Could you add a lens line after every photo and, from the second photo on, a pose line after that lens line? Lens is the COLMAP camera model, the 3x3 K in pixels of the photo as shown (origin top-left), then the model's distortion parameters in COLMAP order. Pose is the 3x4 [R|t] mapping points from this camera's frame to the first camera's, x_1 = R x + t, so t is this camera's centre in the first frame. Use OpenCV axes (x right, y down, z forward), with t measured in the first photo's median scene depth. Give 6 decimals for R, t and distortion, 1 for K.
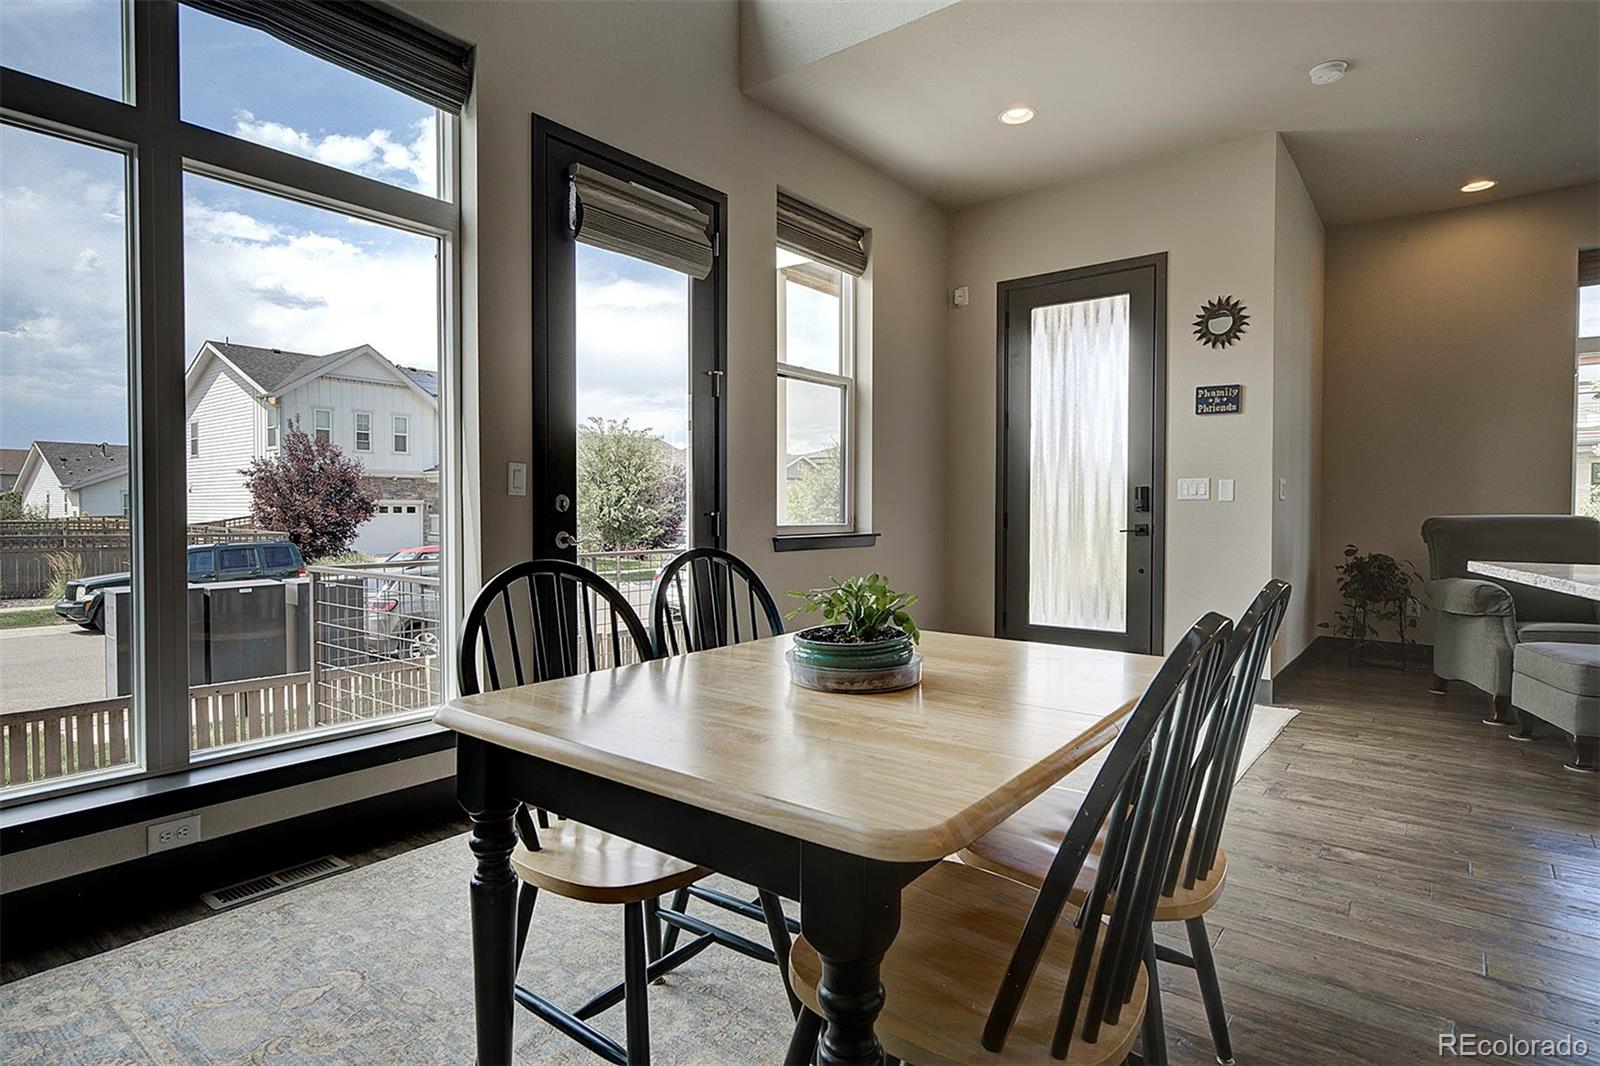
lens RADIAL K [[844.6, 0, 795.7], [0, 844.6, 529.1], [0, 0, 1]] dist [-0.005504, -0.000714]
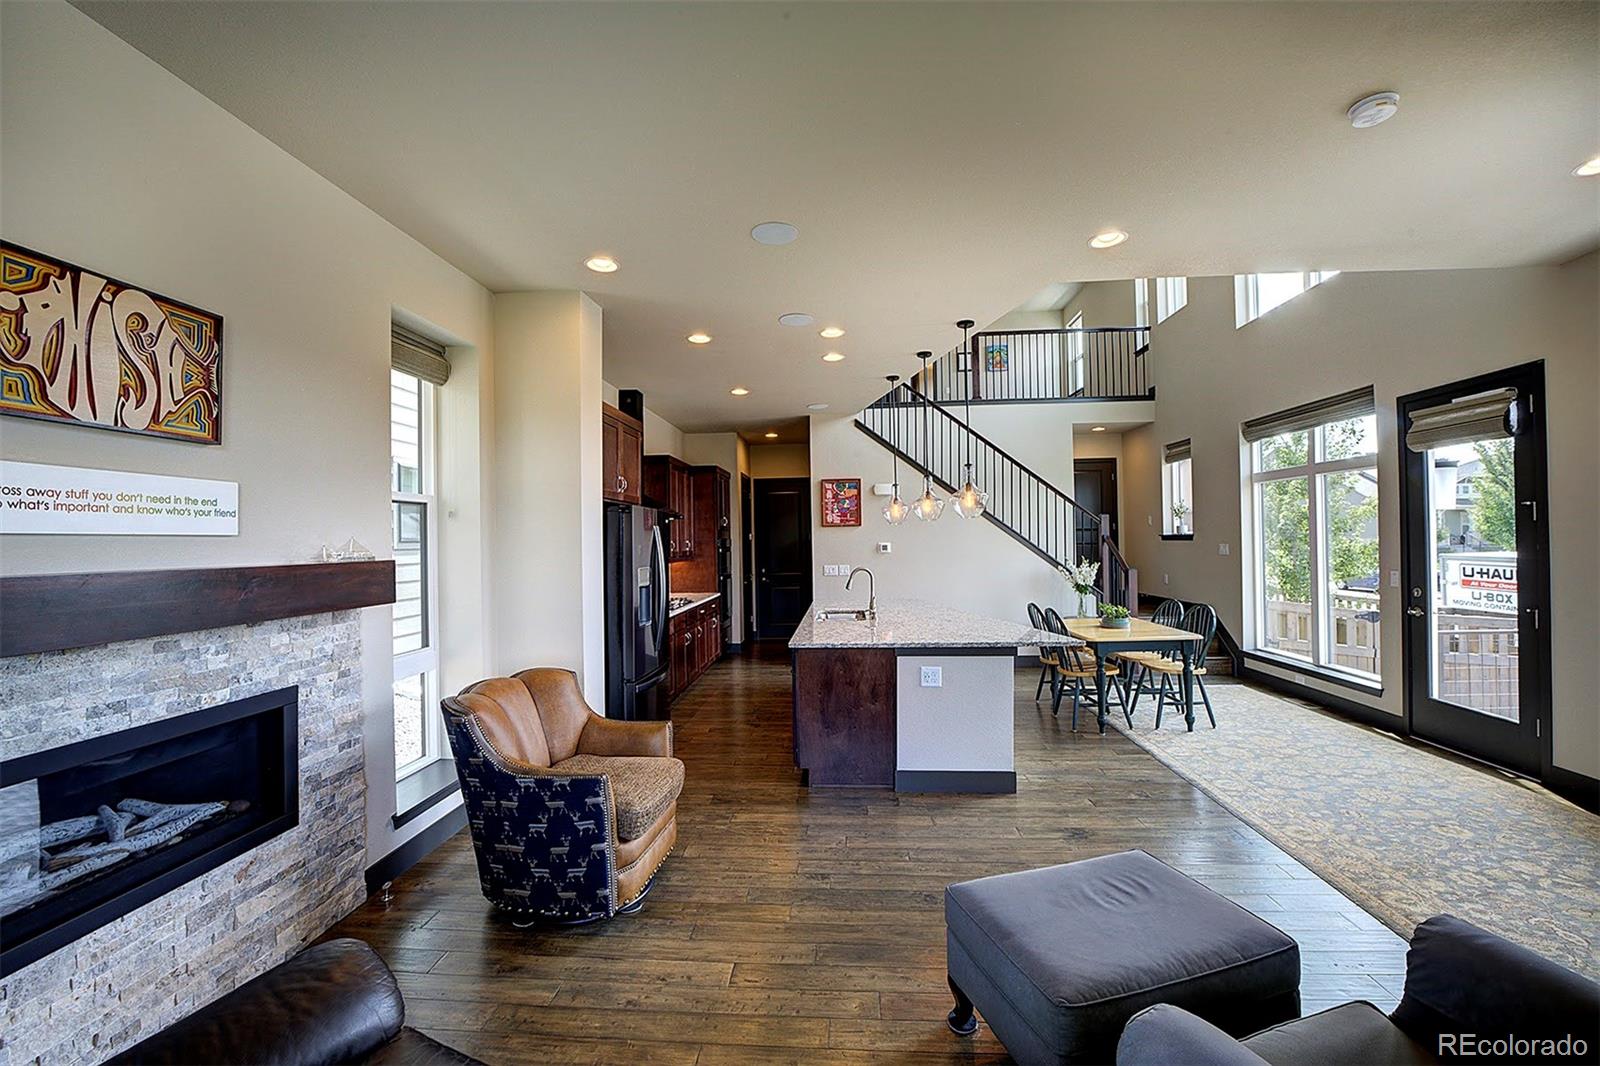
lens RADIAL K [[643.7, 0, 800.0], [0, 643.7, 533.0], [0, 0, 1]] dist [-0.026709, 0.002099]
pose [[-0.827976, 0.009265, -0.560687, 1.147757], [0.004096, 0.999937, 0.010475, -0.126417], [0.560748, 0.006377, -0.827962, 0.966712]]
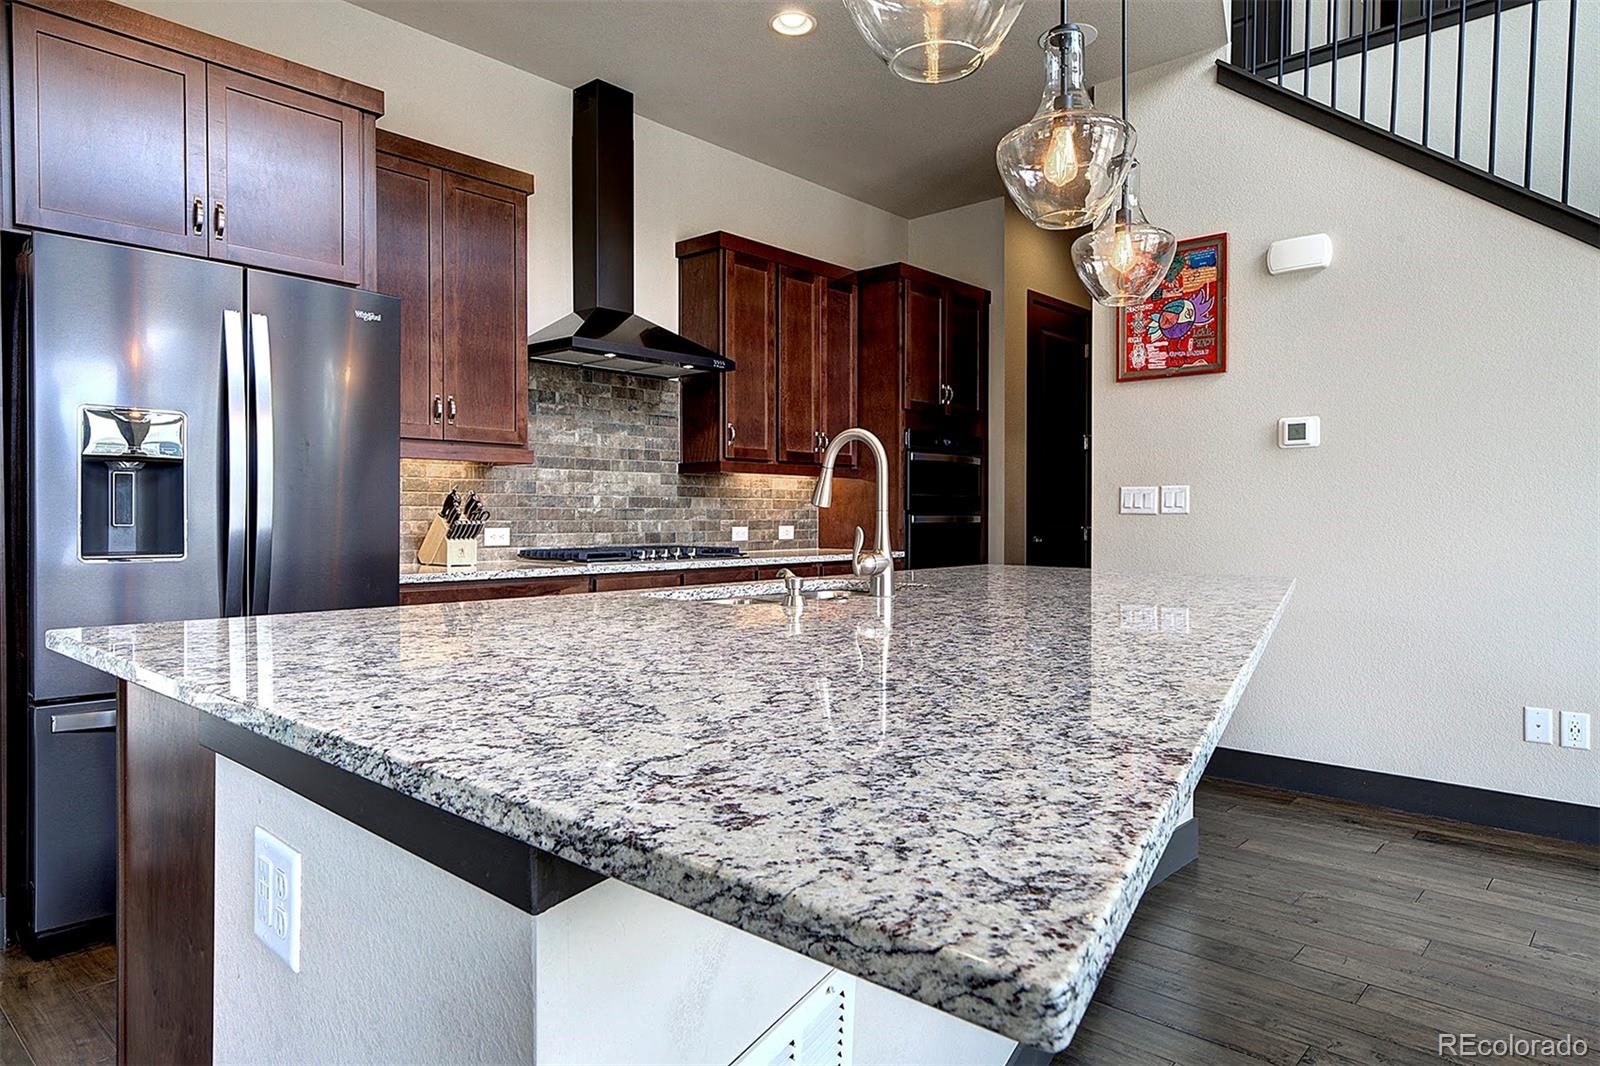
lens RADIAL K [[972.8, 0, 796.0], [0, 972.8, 531.0], [0, 0, 1]] dist [0.003866, 0.000048]
pose [[-0.997465, -0.000425, 0.071159, 0.418387], [0.002455, 0.999182, 0.040371, -0.021998], [-0.071118, 0.040443, -0.996648, 0.584096]]
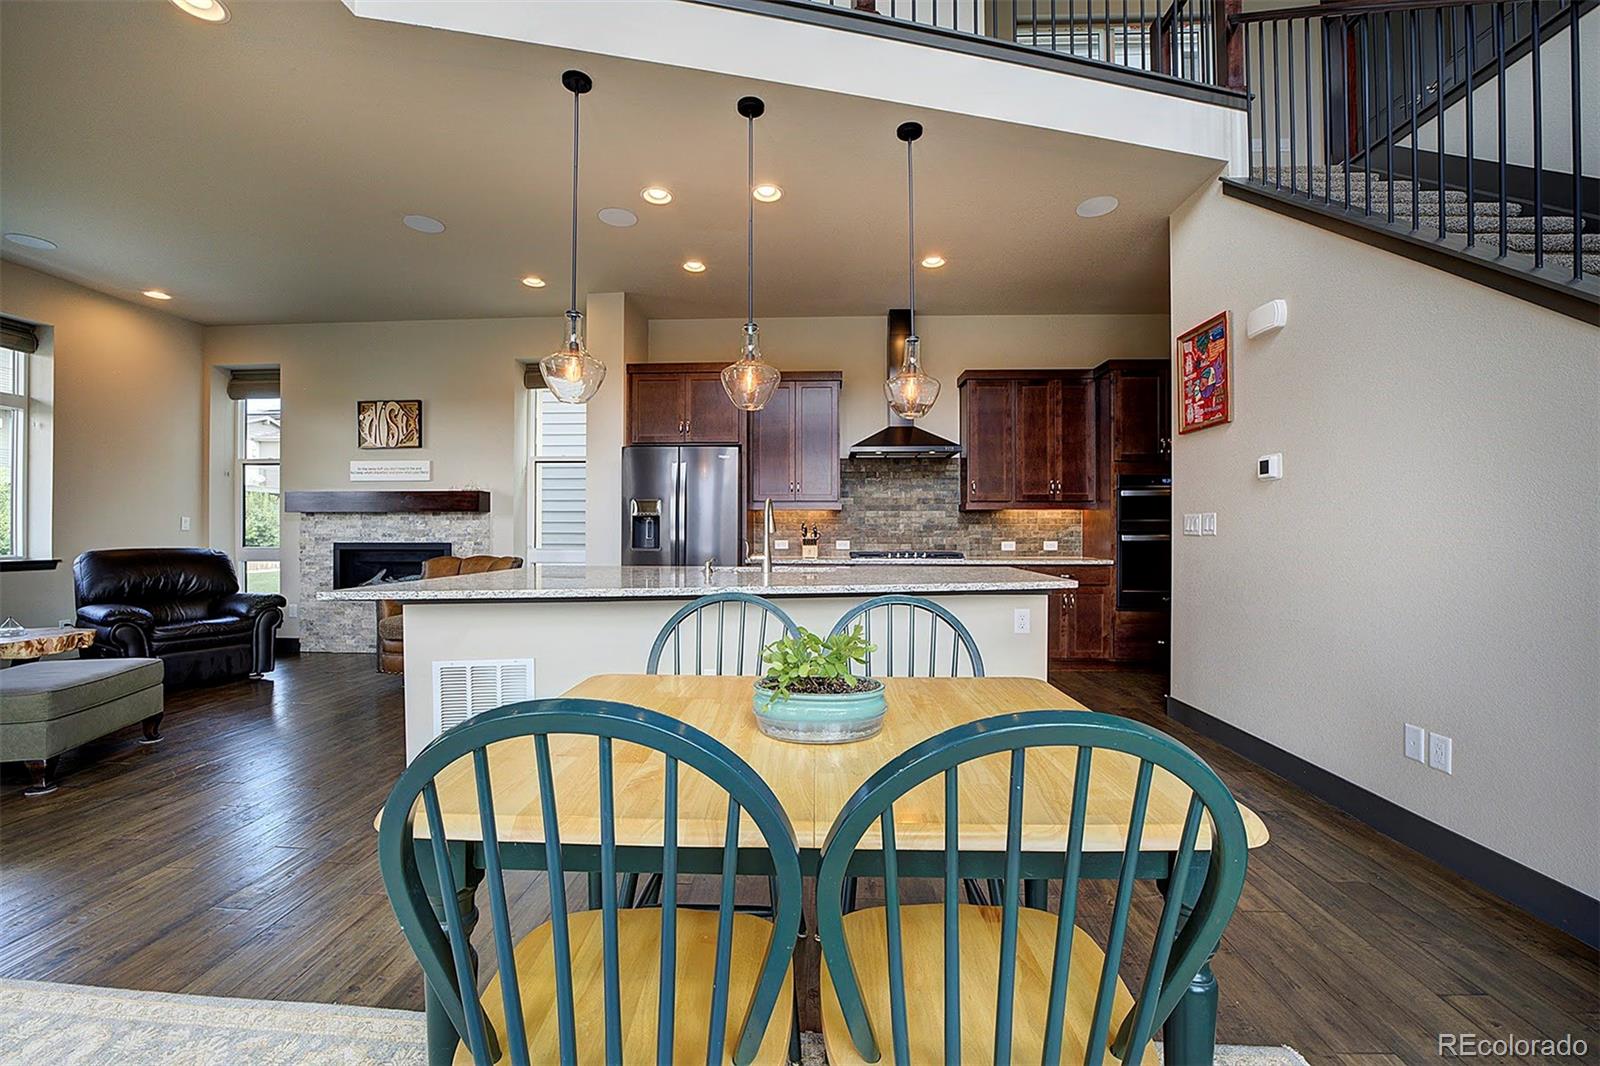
lens RADIAL K [[635.4, 0, 799.9], [0, 635.4, 532.1], [0, 0, 1]] dist [-0.024961, 0.000795]
pose [[-0.582679, 0.000034, 0.812703, -0.178192], [0.020311, 0.999688, 0.014520, -0.024932], [-0.812449, 0.024967, -0.582498, 0.480955]]
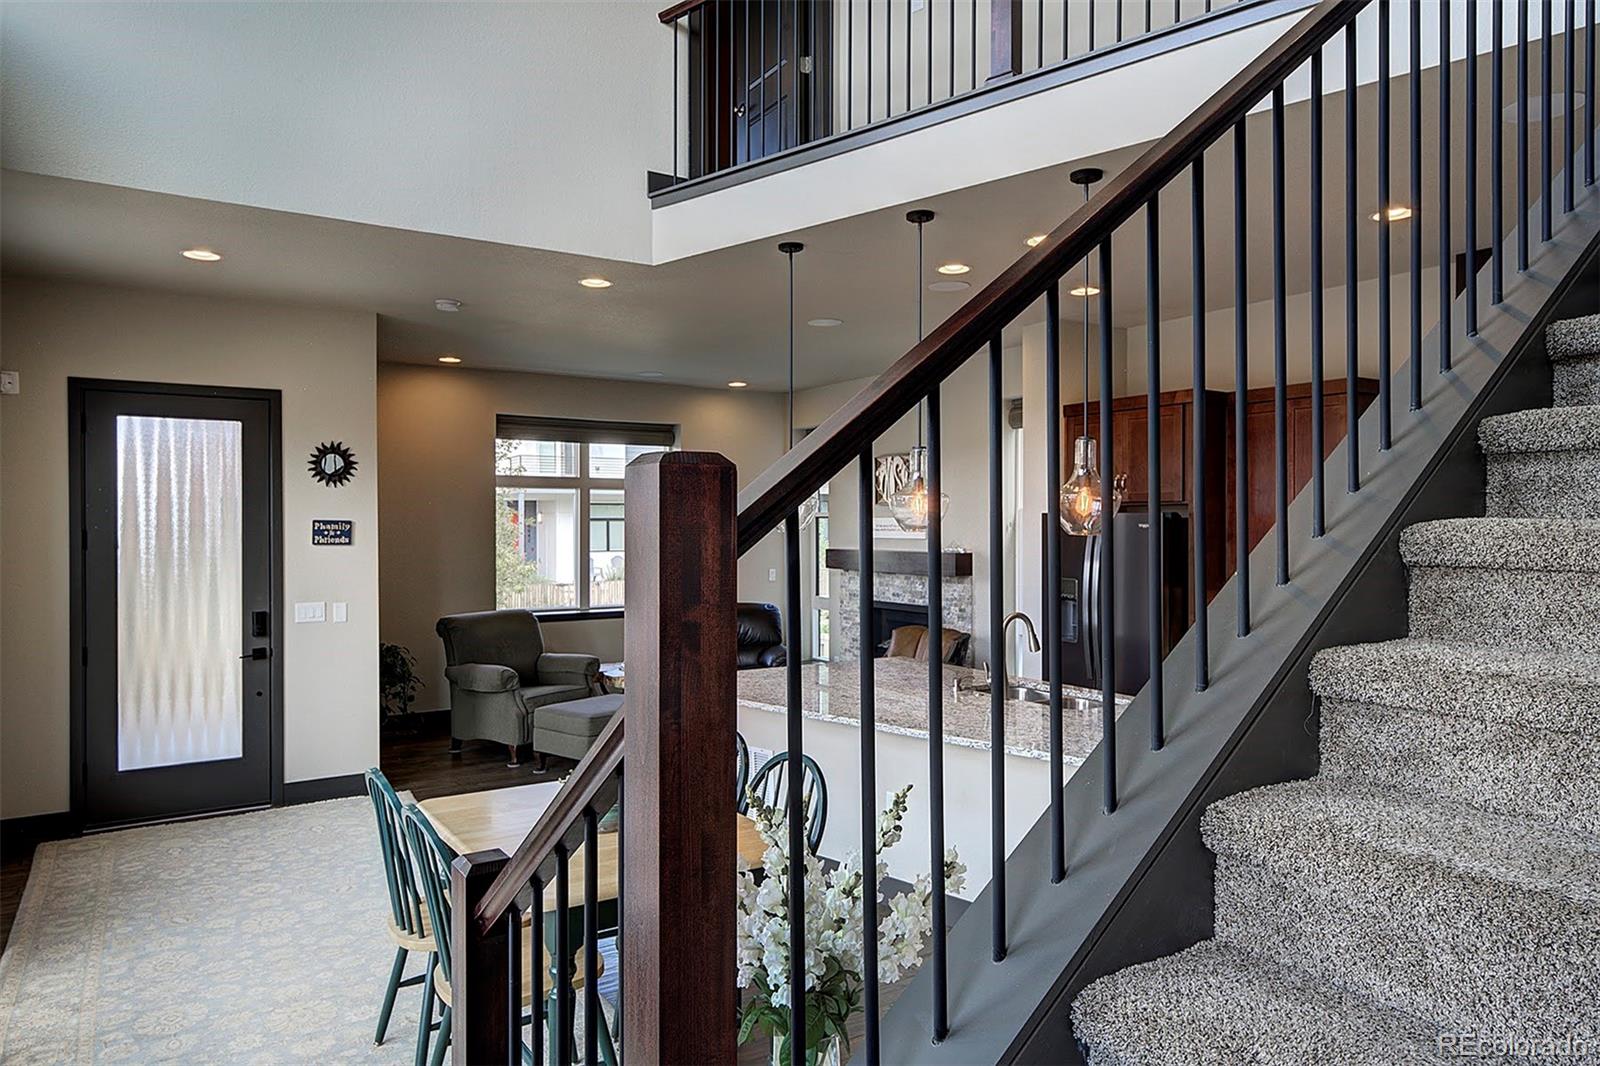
lens RADIAL K [[1022.2, 0, 800.6], [0, 1022.2, 535.0], [0, 0, 1]] dist [0.012408, 0.002034]
pose [[0.323085, -0.007529, 0.946340, -0.585393], [0.024343, 0.999704, -0.000358, -0.133180], [-0.946057, 0.023152, 0.323172, -0.031649]]
